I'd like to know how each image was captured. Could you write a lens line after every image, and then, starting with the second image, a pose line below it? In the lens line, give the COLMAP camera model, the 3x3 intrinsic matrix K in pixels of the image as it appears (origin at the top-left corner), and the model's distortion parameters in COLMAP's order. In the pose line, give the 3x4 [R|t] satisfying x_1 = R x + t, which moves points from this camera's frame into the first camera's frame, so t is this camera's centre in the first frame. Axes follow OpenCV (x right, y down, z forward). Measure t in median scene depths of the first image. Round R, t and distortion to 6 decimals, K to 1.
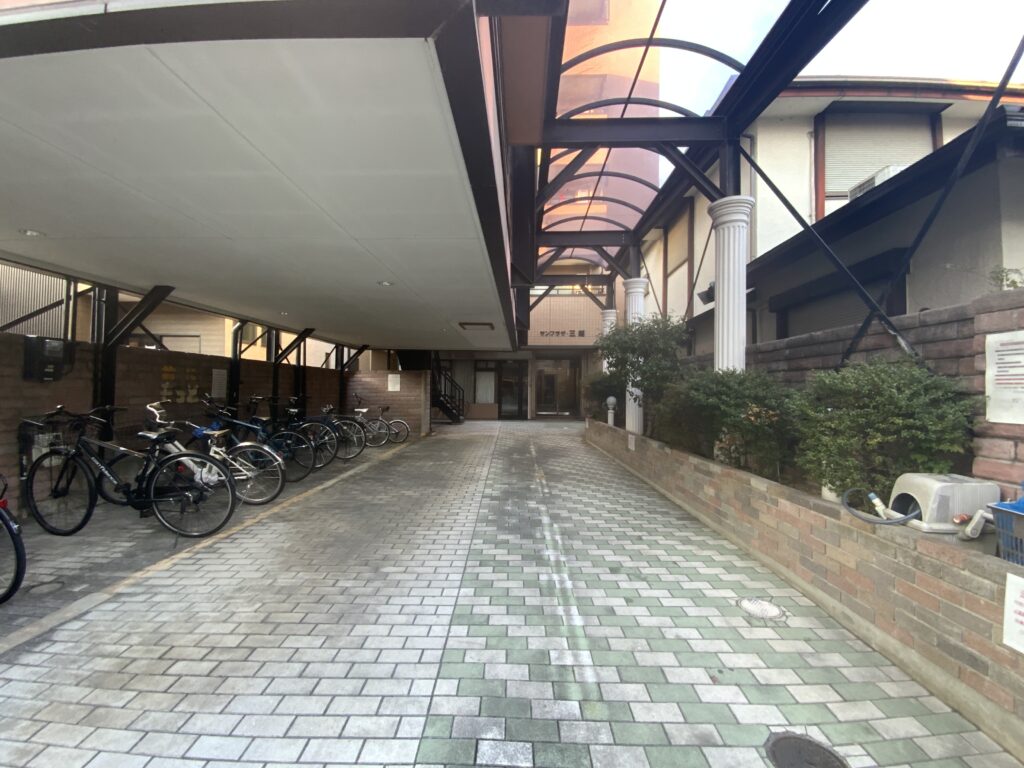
lens RADIAL K [[414.8, 0, 512.7], [0, 414.8, 384.9], [0, 0, 1]] dist [-0.002577, -0.000500]
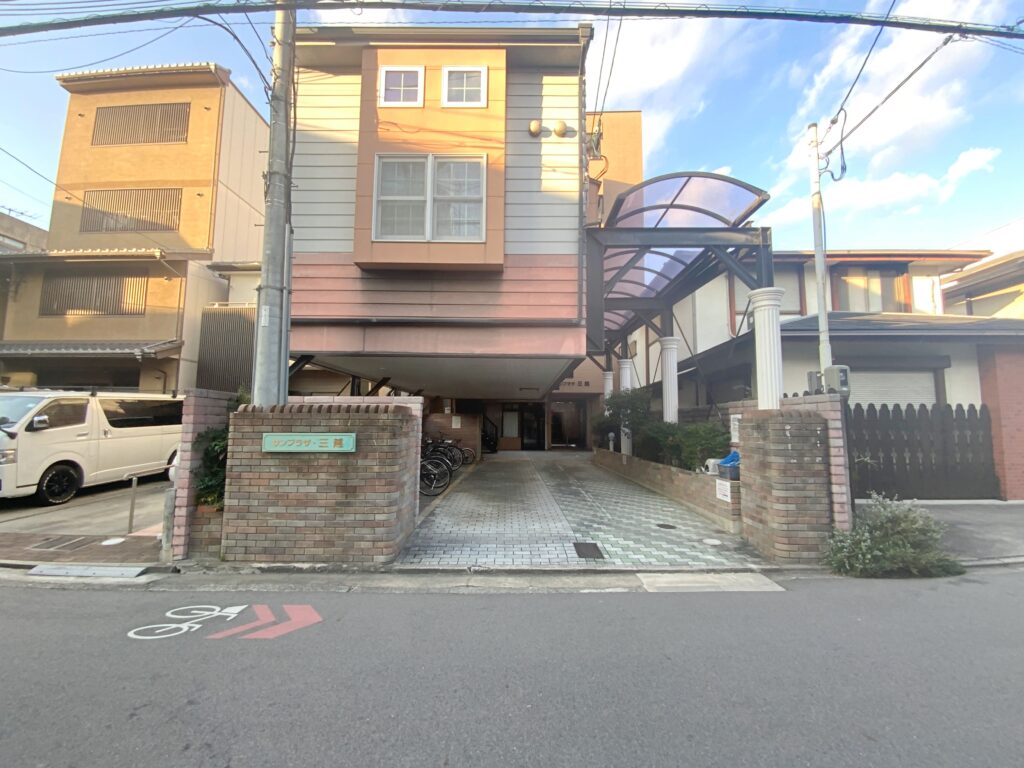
lens RADIAL K [[414.8, 0, 514.2], [0, 414.8, 384.6], [0, 0, 1]] dist [-0.002577, -0.000500]
pose [[0.999927, 0.000113, 0.012104, -0.140822], [0.000887, 0.996582, -0.082605, -0.022066], [-0.012072, 0.082609, 0.996509, -0.540989]]
